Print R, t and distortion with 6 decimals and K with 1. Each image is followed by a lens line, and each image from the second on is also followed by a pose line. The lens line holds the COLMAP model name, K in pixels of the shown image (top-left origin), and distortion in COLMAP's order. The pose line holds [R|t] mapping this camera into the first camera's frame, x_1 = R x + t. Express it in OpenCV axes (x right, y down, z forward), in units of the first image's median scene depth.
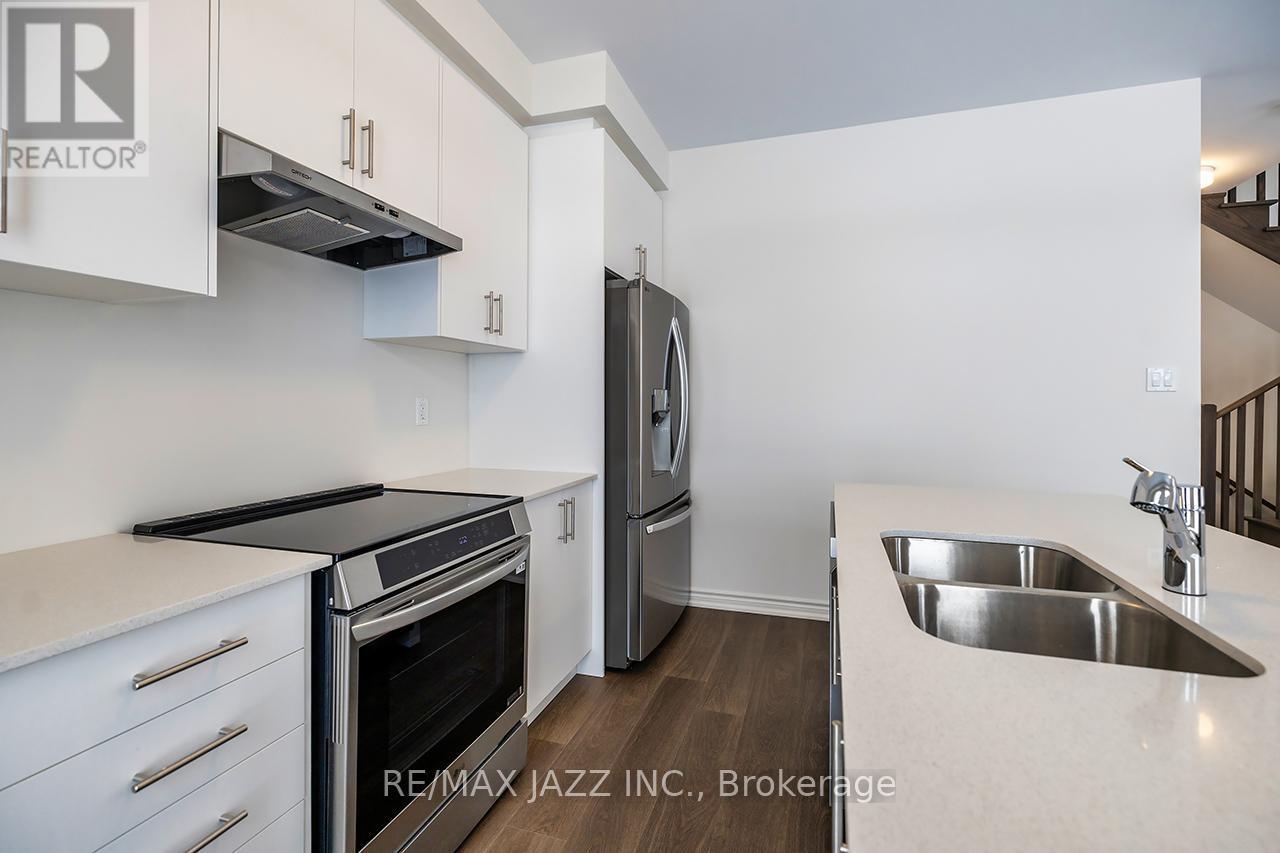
lens RADIAL K [[573.2, 0, 643.6], [0, 573.2, 400.4], [0, 0, 1]] dist [-0.000723, -0.000759]
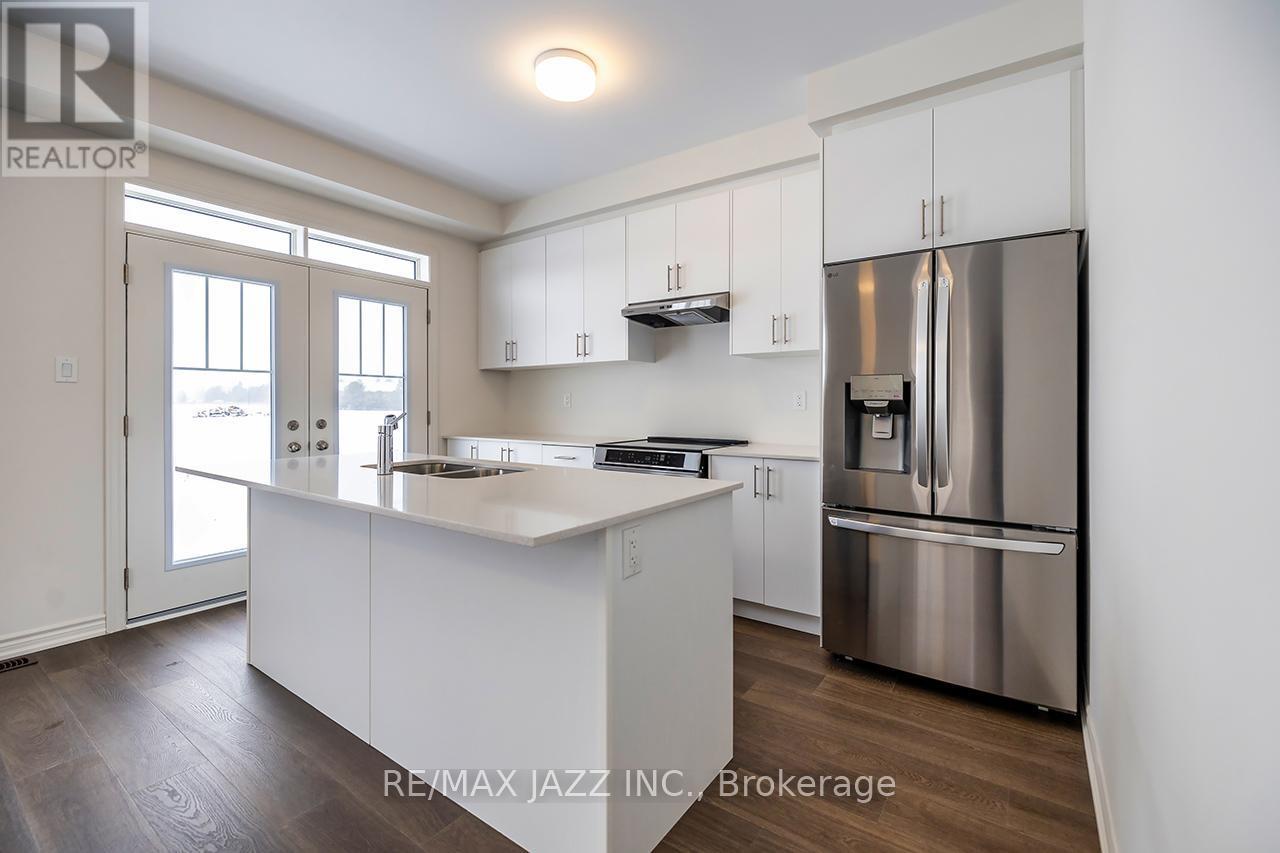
lens RADIAL K [[556.0, 0, 647.1], [0, 556.0, 401.3], [0, 0, 1]] dist [0.000805, -0.000104]
pose [[-0.308293, -0.003679, -0.951284, 1.045156], [0.001829, 0.999988, -0.004460, 0.026384], [0.951290, -0.003115, -0.308283, 1.031253]]
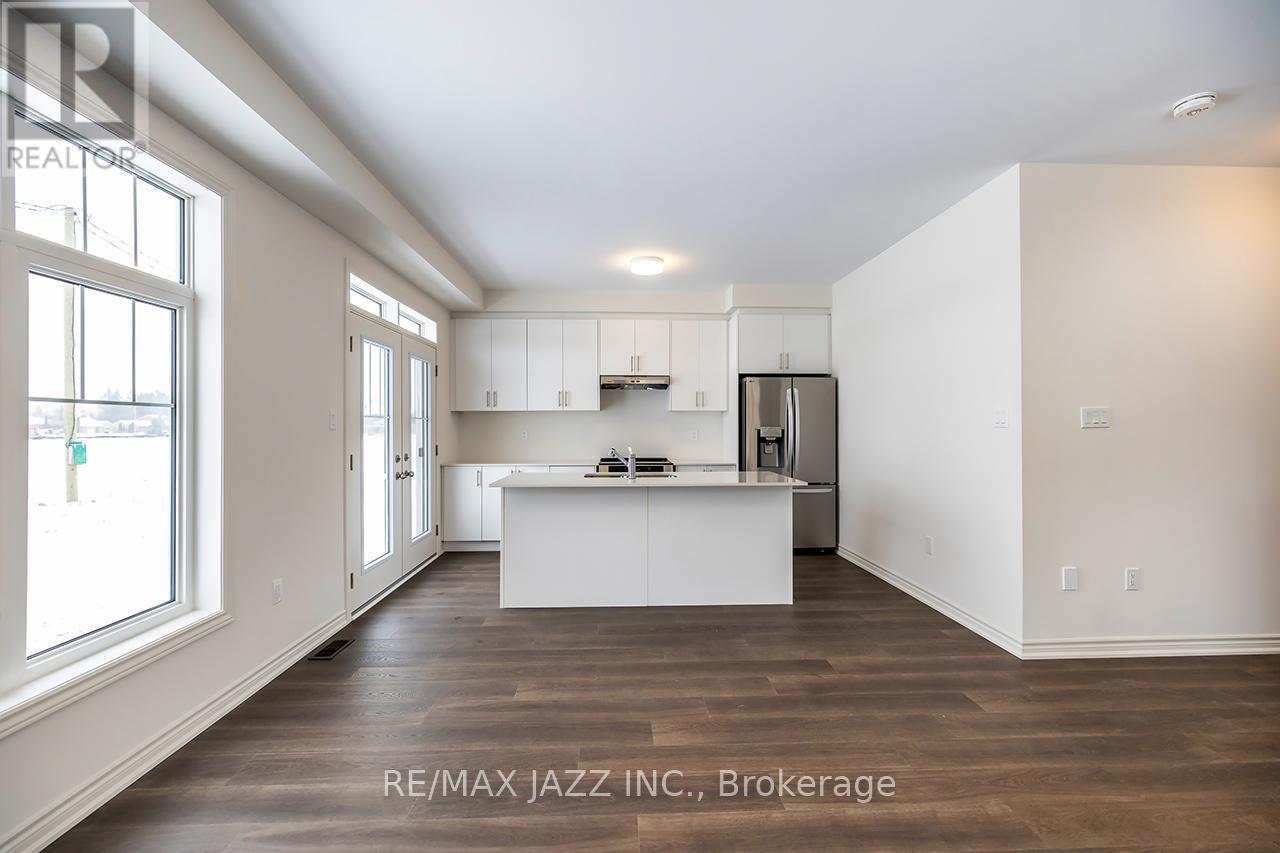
lens RADIAL K [[541.5, 0, 636.8], [0, 541.5, 420.8], [0, 0, 1]] dist [0.001094, -0.000010]
pose [[0.334504, -0.010569, -0.942335, 1.893255], [0.002616, 0.999944, -0.010286, -0.022605], [0.942391, 0.000975, 0.334512, -0.118671]]
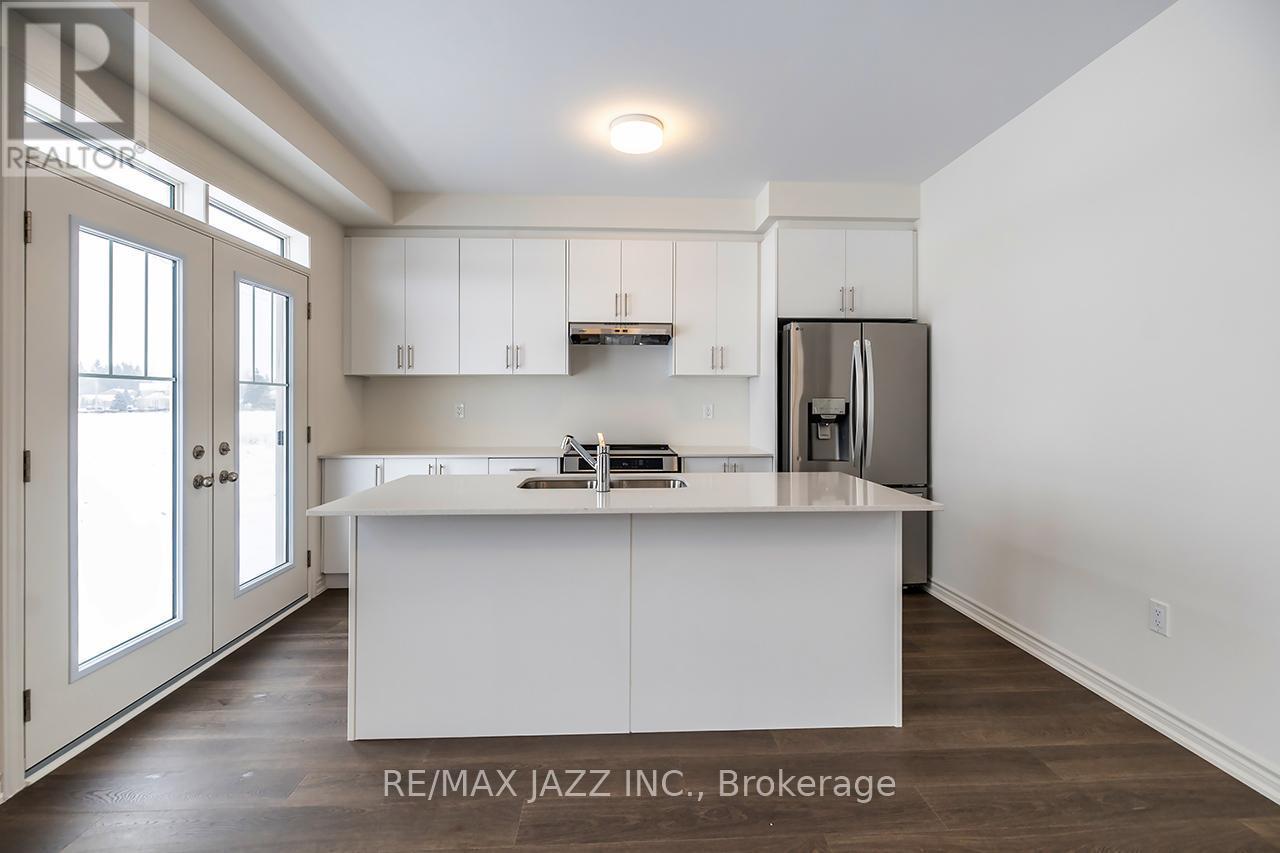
lens RADIAL K [[573.2, 0, 643.6], [0, 573.2, 400.4], [0, 0, 1]] dist [-0.000723, -0.000759]
pose [[0.341371, -0.002983, -0.939924, 1.264661], [0.001683, 0.999995, -0.002563, -0.012373], [0.939927, -0.000707, 0.341375, 0.153543]]
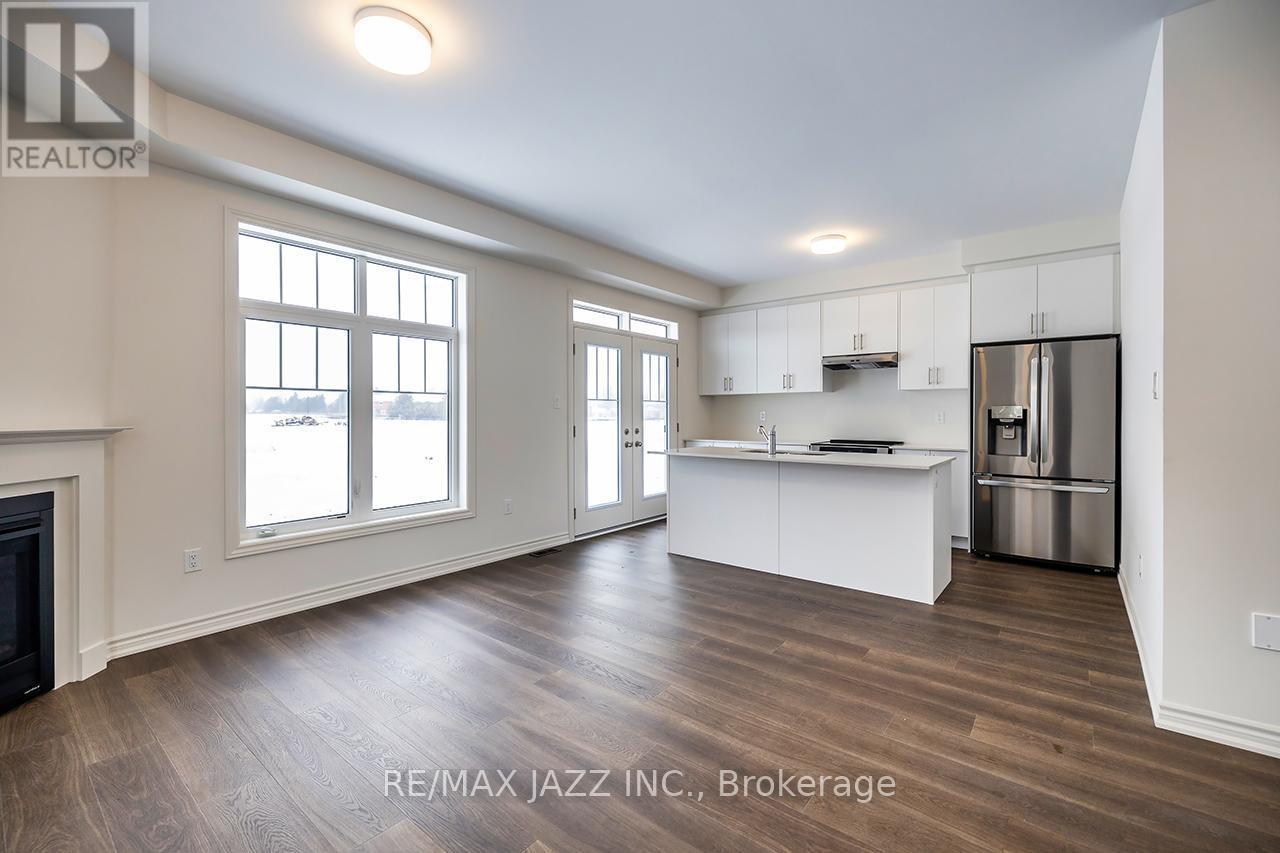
lens RADIAL K [[544.0, 0, 639.1], [0, 544.0, 415.1], [0, 0, 1]] dist [-0.001962, -0.000198]
pose [[-0.366861, 0.002150, -0.930273, 2.127377], [0.001634, 0.999997, 0.001666, 0.004788], [0.930274, -0.000908, -0.366863, 0.642853]]
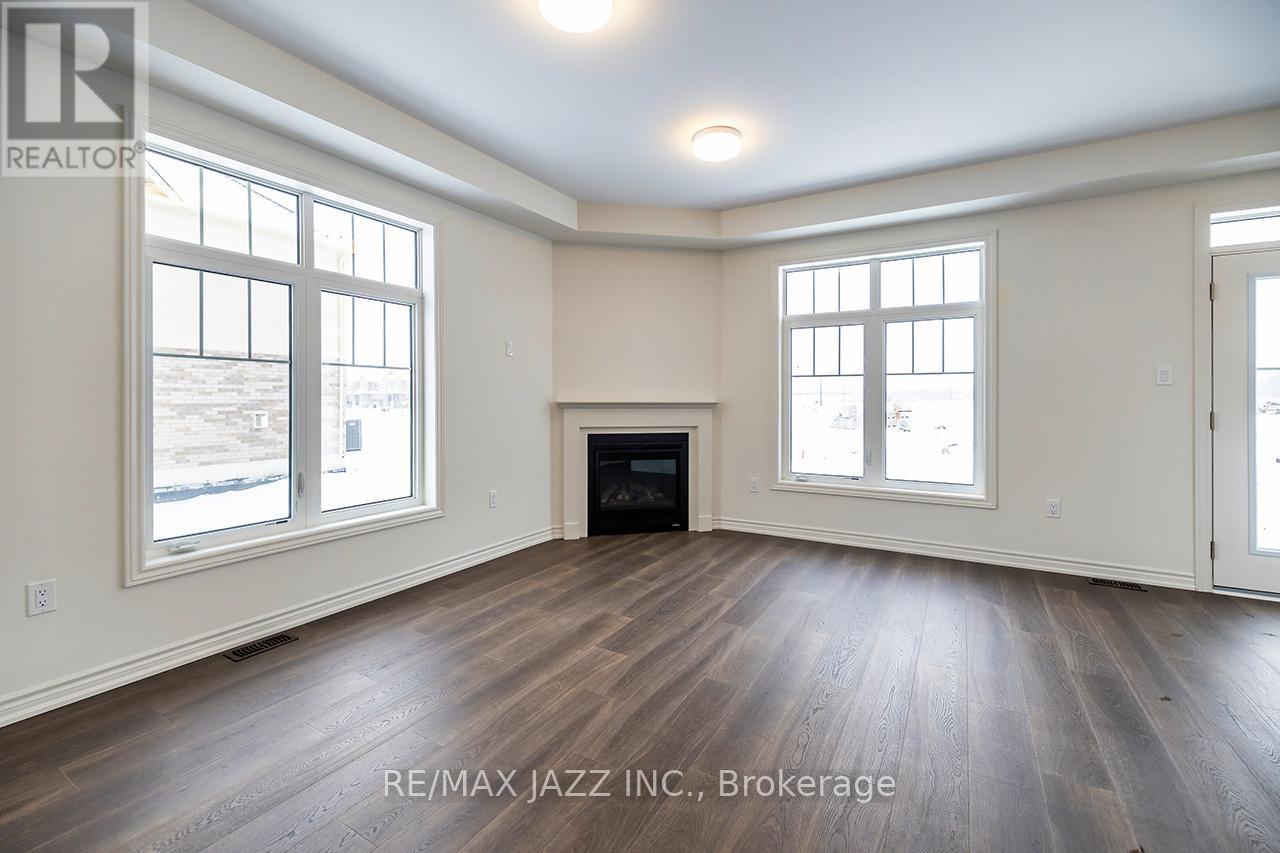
lens RADIAL K [[548.3, 0, 632.9], [0, 548.3, 399.4], [0, 0, 1]] dist [0.001584, 0.000210]
pose [[-0.971368, -0.001487, 0.237576, 1.335959], [-0.001627, 0.999999, -0.000392, 0.021377], [-0.237575, -0.000767, -0.971369, 1.288136]]
